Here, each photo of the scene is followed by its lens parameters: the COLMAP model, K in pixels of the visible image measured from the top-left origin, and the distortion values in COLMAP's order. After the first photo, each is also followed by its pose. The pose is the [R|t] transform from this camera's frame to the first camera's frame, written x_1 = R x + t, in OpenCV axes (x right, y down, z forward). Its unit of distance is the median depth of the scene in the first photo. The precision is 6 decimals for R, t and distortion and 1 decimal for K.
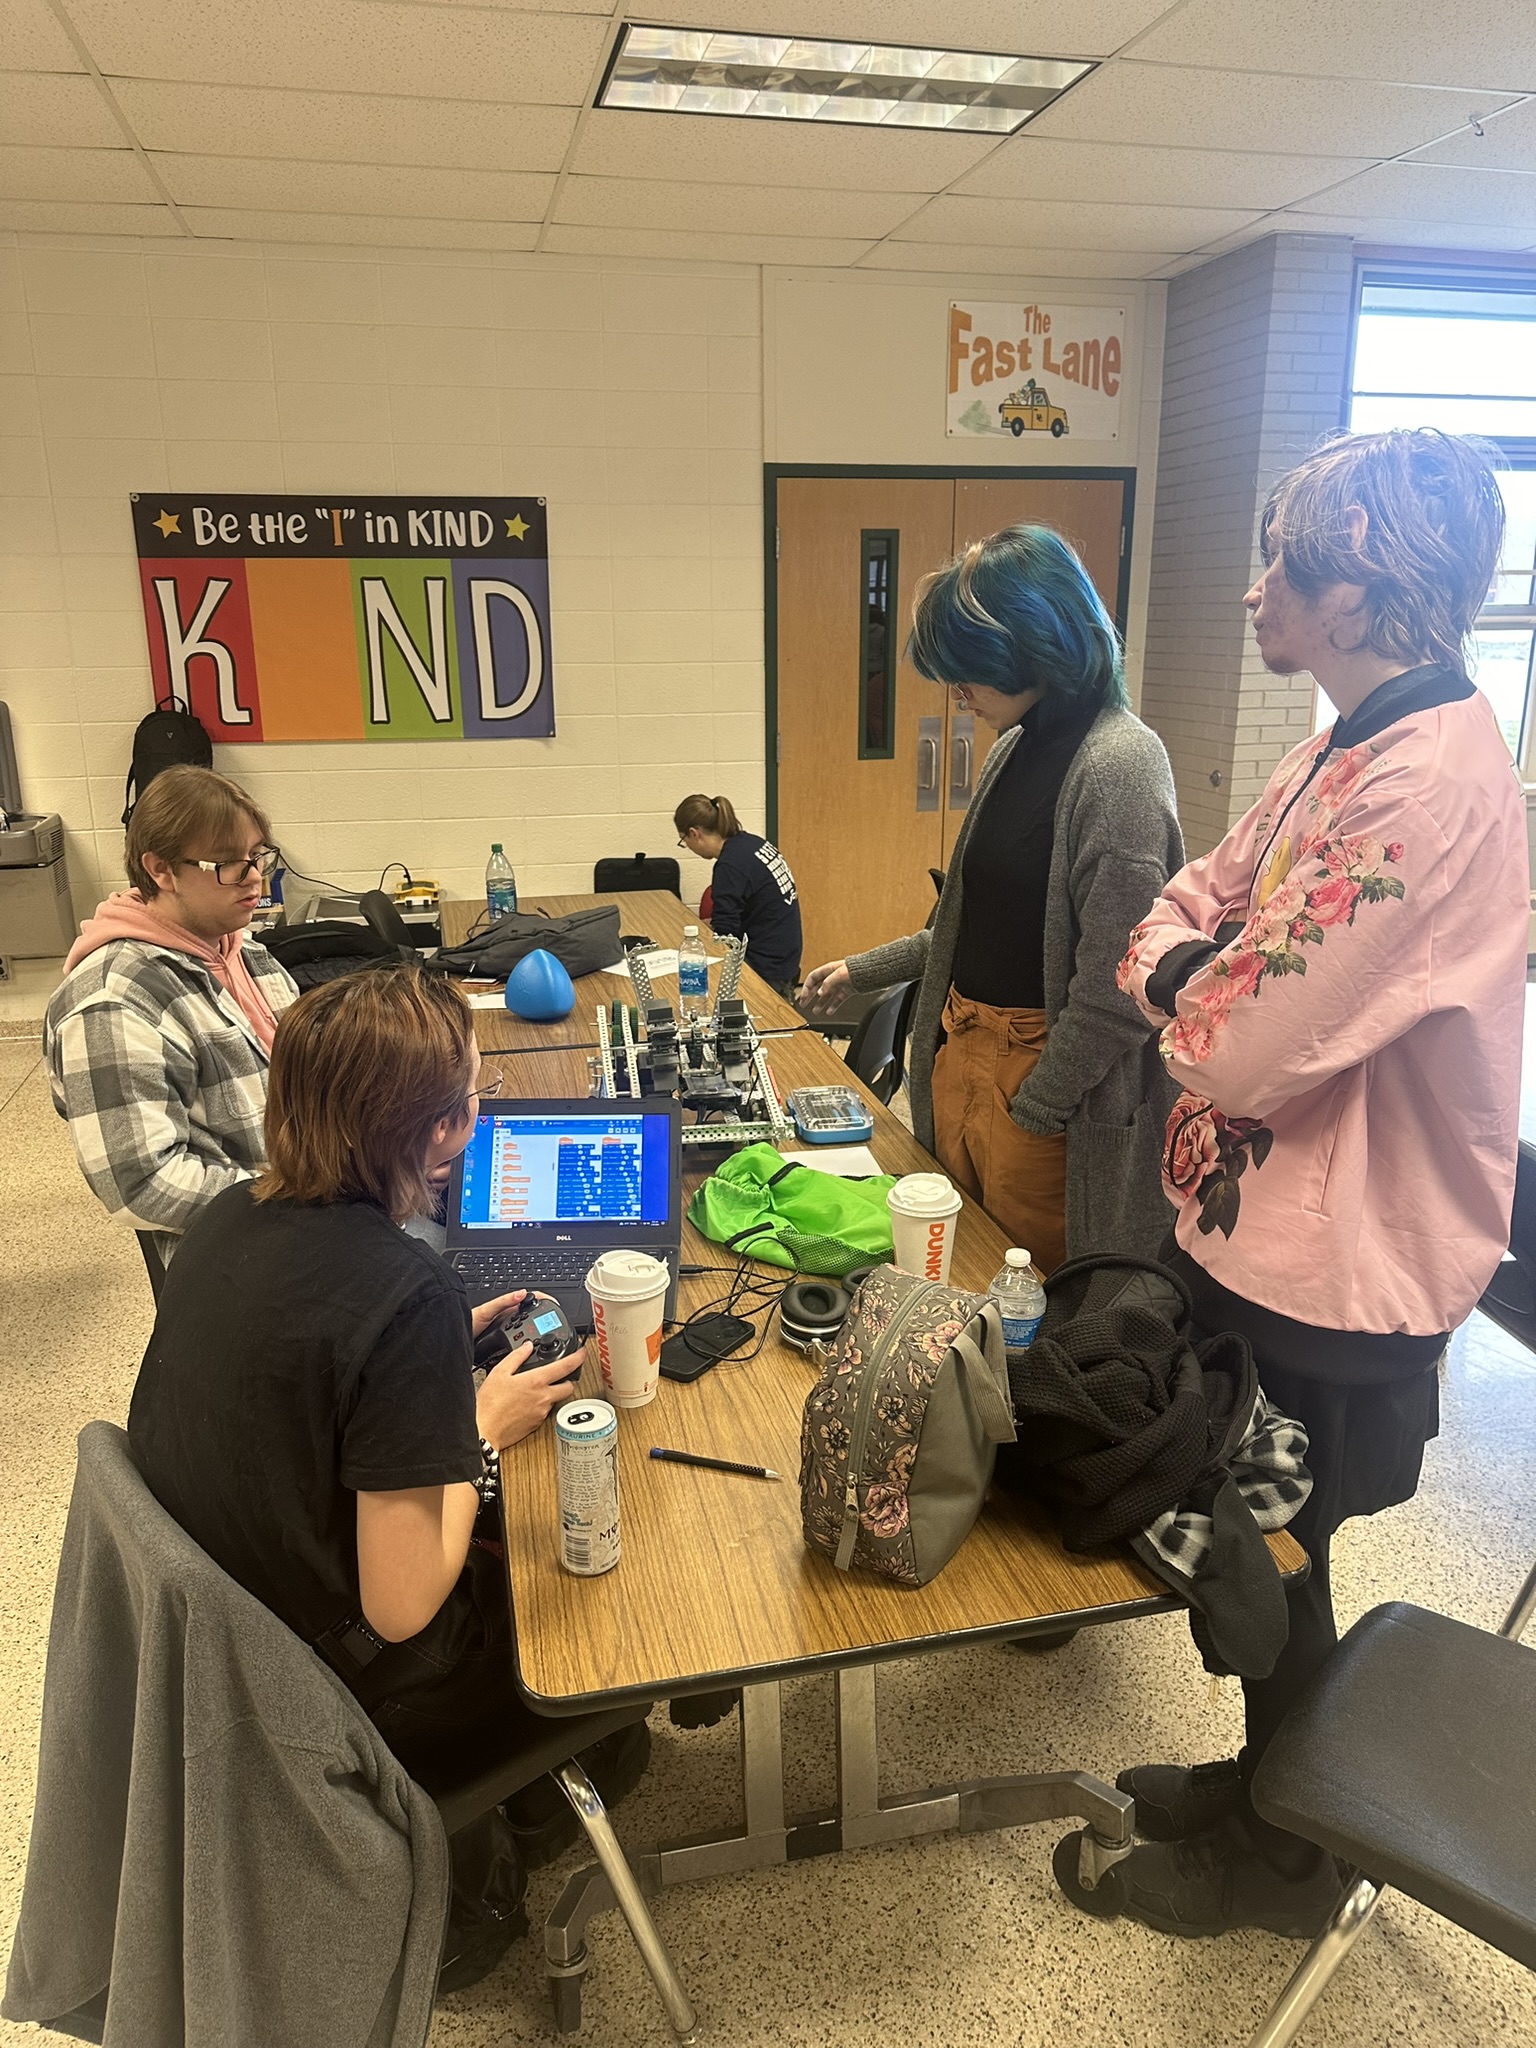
lens RADIAL K [[1461.5, 0, 761.2], [0, 1461.5, 1007.7], [0, 0, 1]] dist [0.095998, -0.107585]
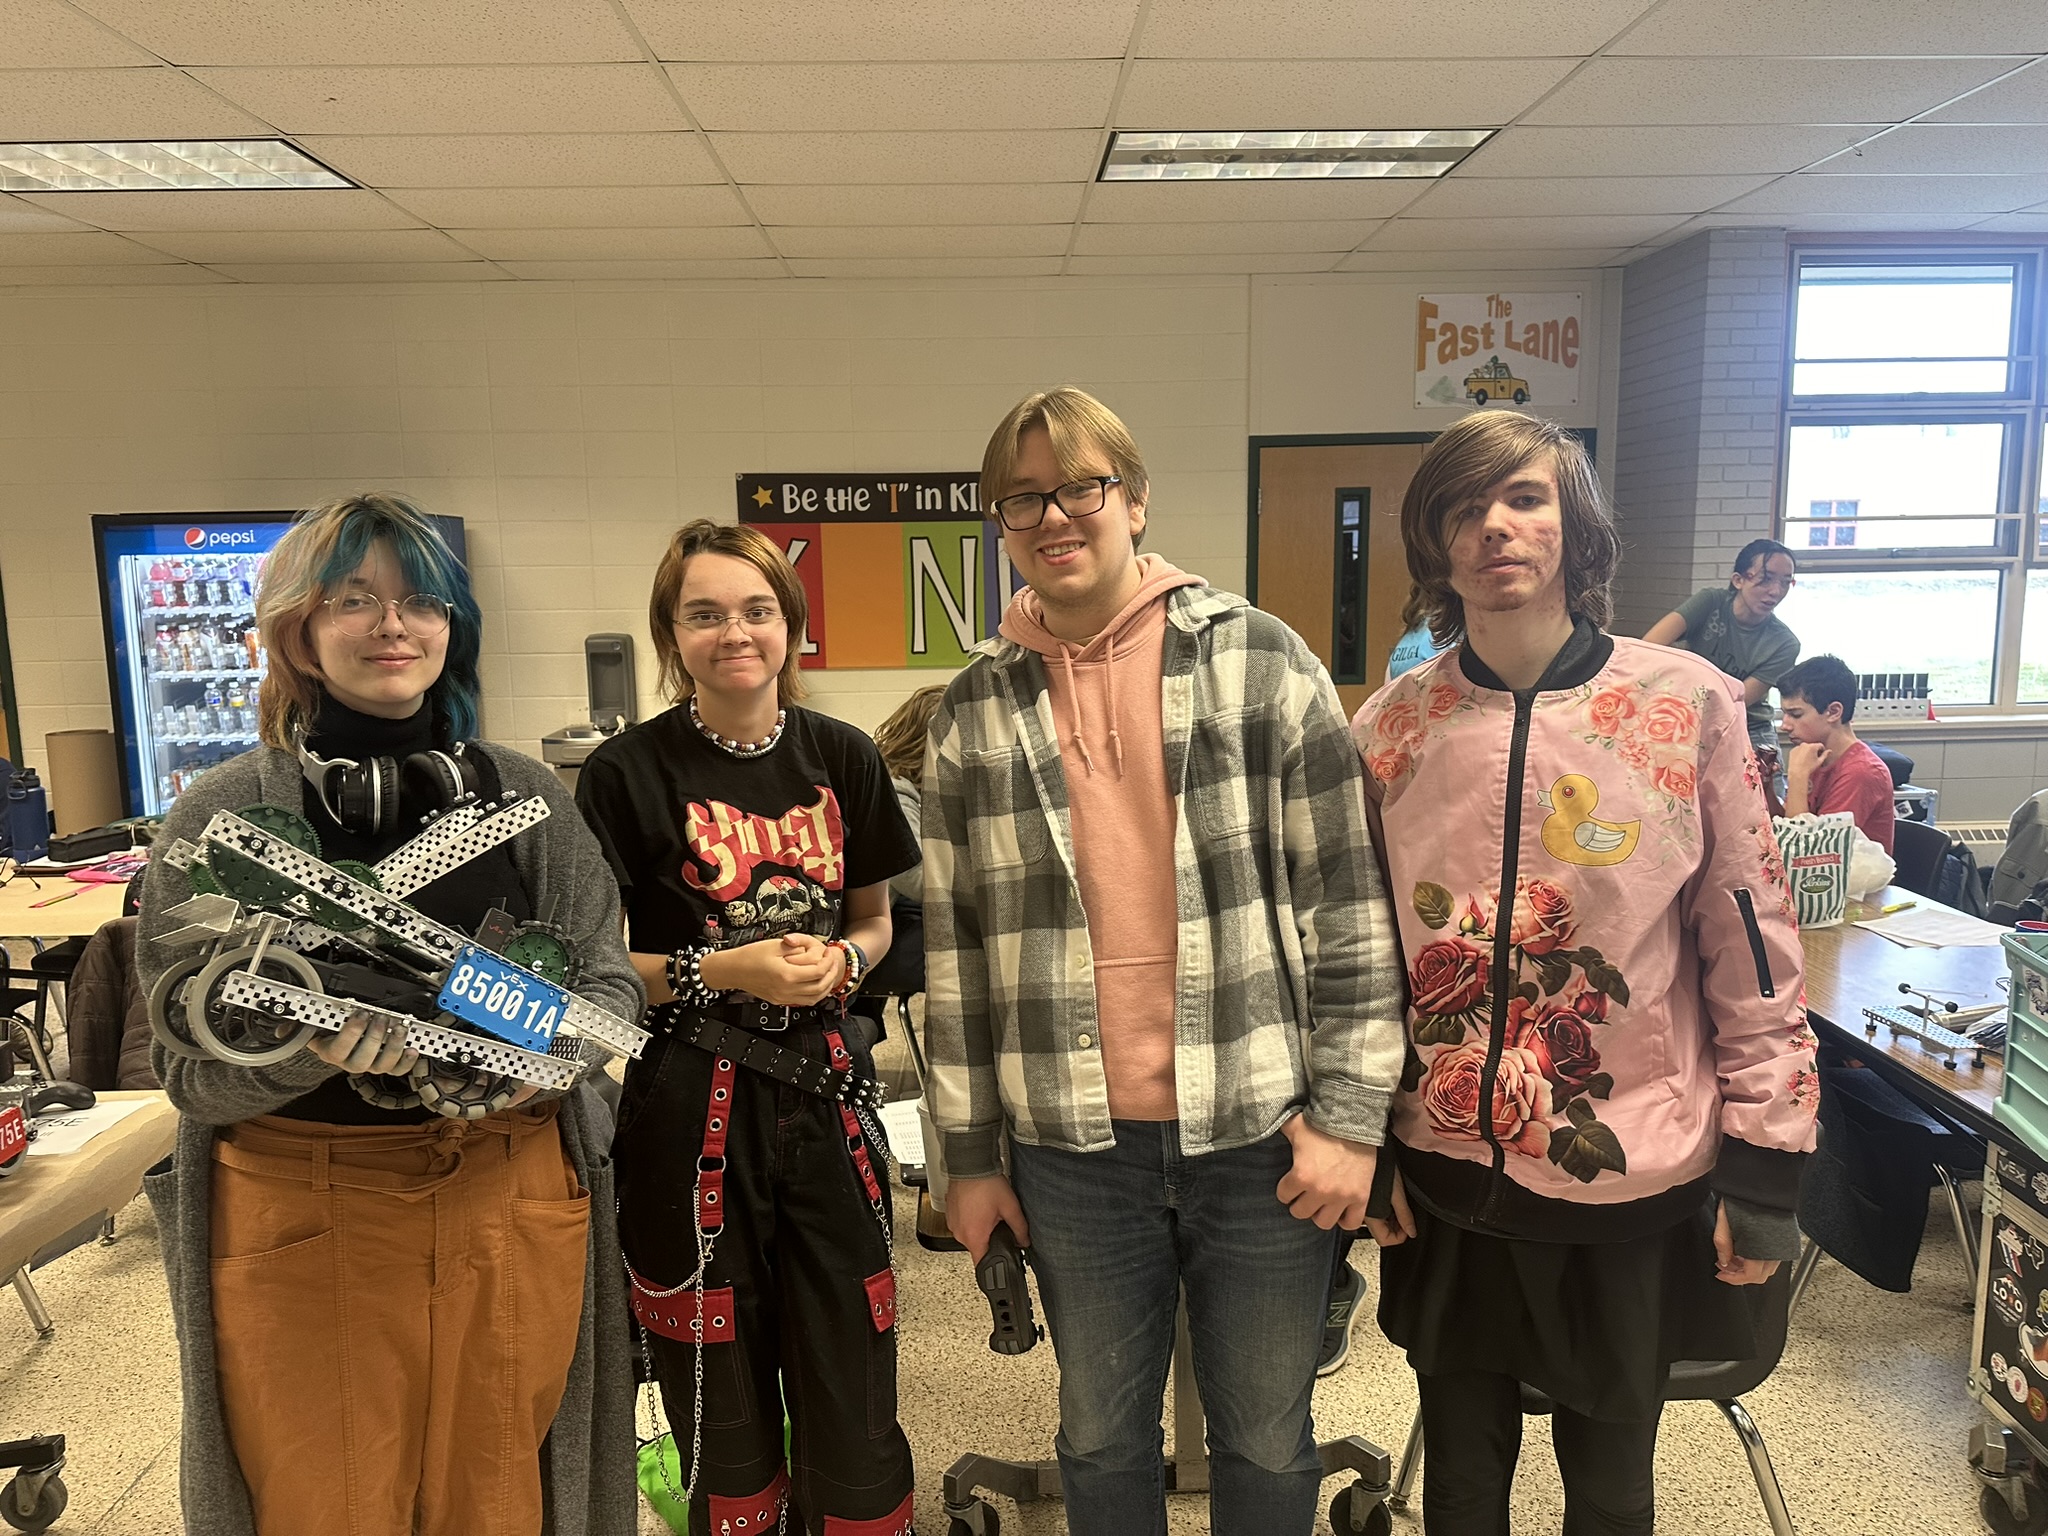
lens RADIAL K [[1461.5, 0, 1024.0], [0, 1461.5, 768.0], [0, 0, 1]] dist [0.095998, -0.107585]
pose [[0.981566, 0.016206, -0.190437, 0.051578], [-0.037851, 0.993146, -0.110580, 0.024673], [0.187340, 0.115750, 0.975451, -0.127933]]
